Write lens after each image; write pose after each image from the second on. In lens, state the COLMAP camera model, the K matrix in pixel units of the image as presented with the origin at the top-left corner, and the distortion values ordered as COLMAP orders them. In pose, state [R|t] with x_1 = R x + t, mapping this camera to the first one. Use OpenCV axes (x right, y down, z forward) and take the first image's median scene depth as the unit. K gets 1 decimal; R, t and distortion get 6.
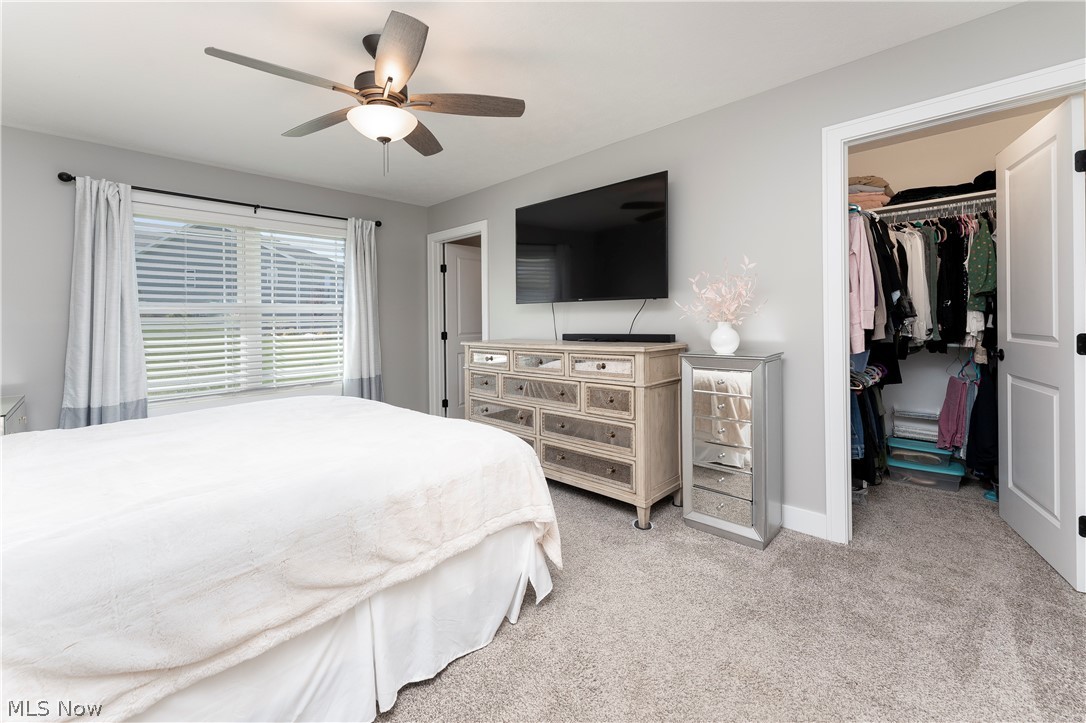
lens RADIAL K [[410.8, 0, 610.0], [0, 410.8, 317.0], [0, 0, 1]] dist [0.000566, 0.000004]
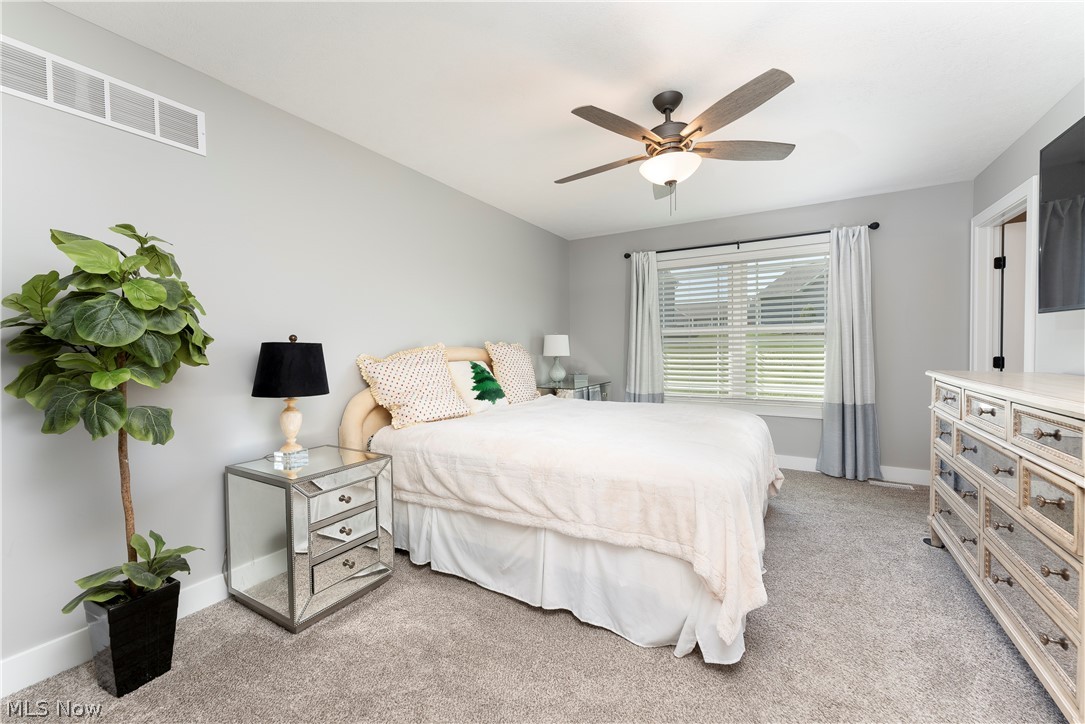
lens RADIAL K [[435.7, 0, 533.1], [0, 435.7, 353.2], [0, 0, 1]] dist [0.000896, 0.000022]
pose [[0.209806, 0.034186, -0.977145, 0.333726], [0.009254, 0.999274, 0.036947, -0.007797], [0.977699, -0.016794, 0.209338, 0.224821]]
